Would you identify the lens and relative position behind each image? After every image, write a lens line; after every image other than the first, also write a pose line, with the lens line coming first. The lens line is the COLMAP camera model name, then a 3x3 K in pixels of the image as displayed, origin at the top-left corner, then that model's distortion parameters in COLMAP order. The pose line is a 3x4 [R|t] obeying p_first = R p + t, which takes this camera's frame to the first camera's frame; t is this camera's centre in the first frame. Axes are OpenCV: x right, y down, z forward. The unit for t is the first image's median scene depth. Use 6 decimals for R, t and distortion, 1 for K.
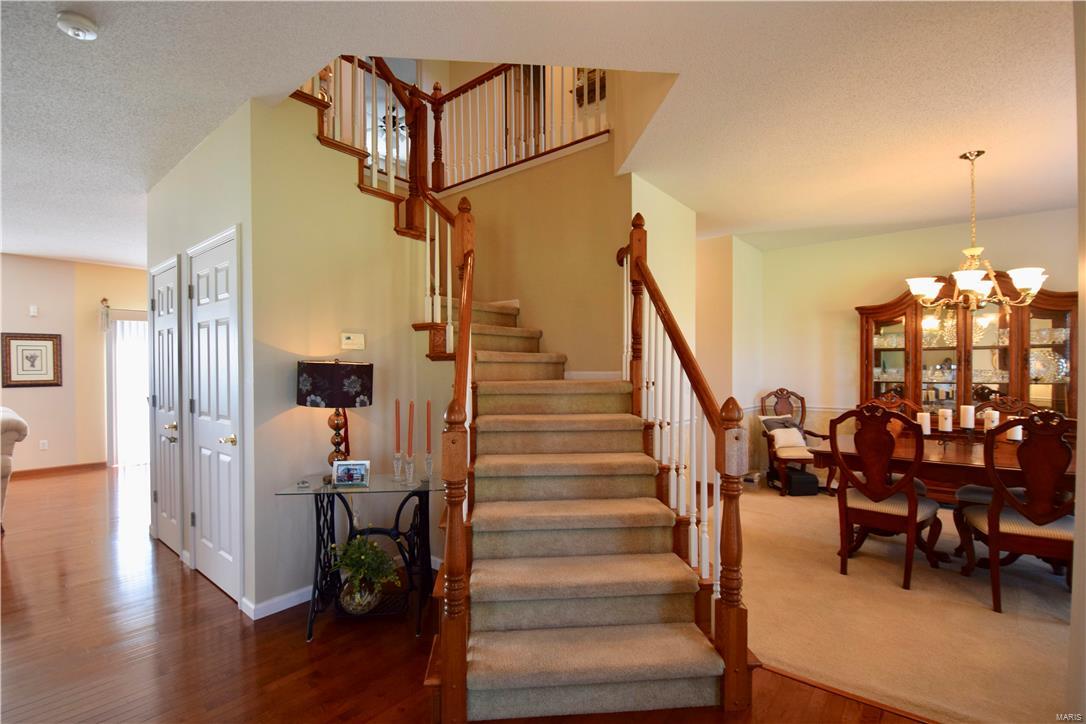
lens RADIAL K [[495.9, 0, 536.9], [0, 495.9, 374.9], [0, 0, 1]] dist [0.016109, -0.022500]
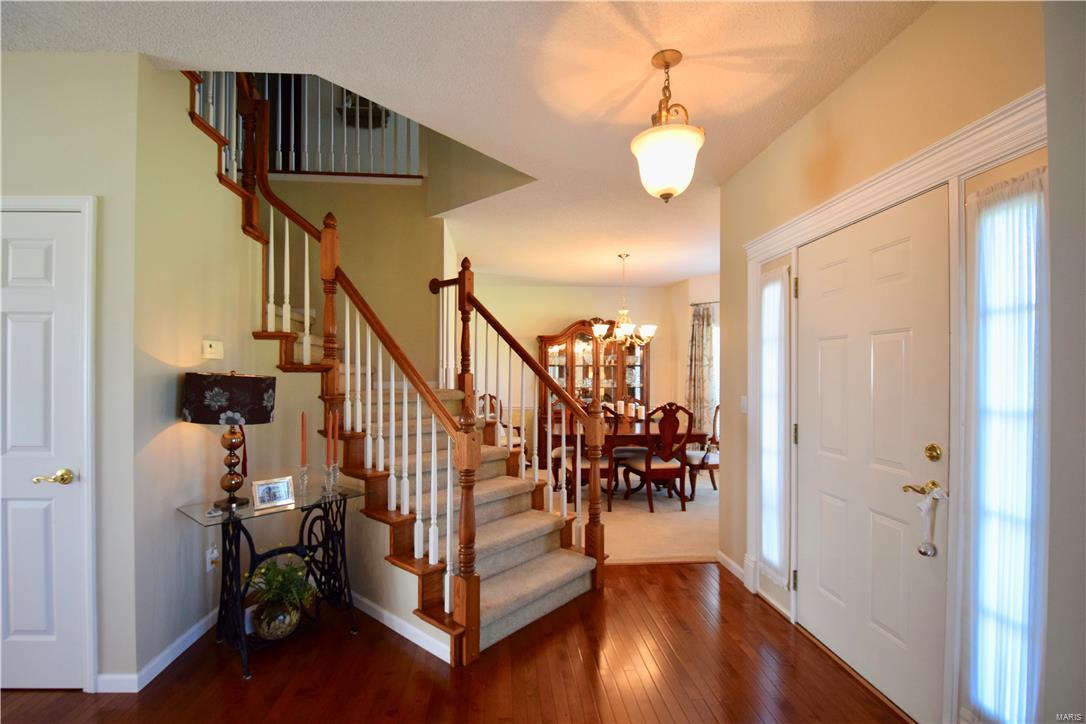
lens RADIAL K [[495.9, 0, 536.9], [0, 495.9, 374.9], [0, 0, 1]] dist [0.016109, -0.022500]
pose [[0.716252, 0.004655, 0.697827, -0.620305], [0.004527, 0.999926, -0.011317, -0.011752], [-0.697827, 0.011265, 0.716177, -0.032335]]
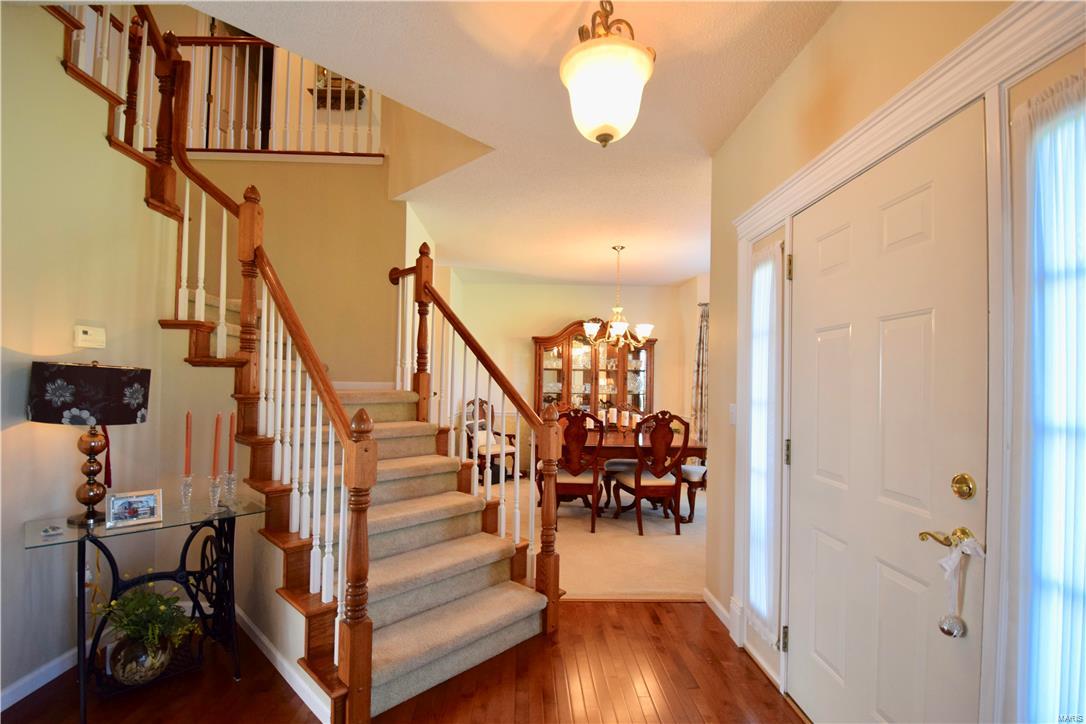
lens RADIAL K [[495.9, 0, 536.9], [0, 495.9, 374.9], [0, 0, 1]] dist [0.016109, -0.022500]
pose [[0.753406, 0.026110, 0.657037, -0.380001], [-0.012254, 0.999595, -0.025672, 0.000437], [-0.657442, 0.011290, 0.753421, -0.012551]]
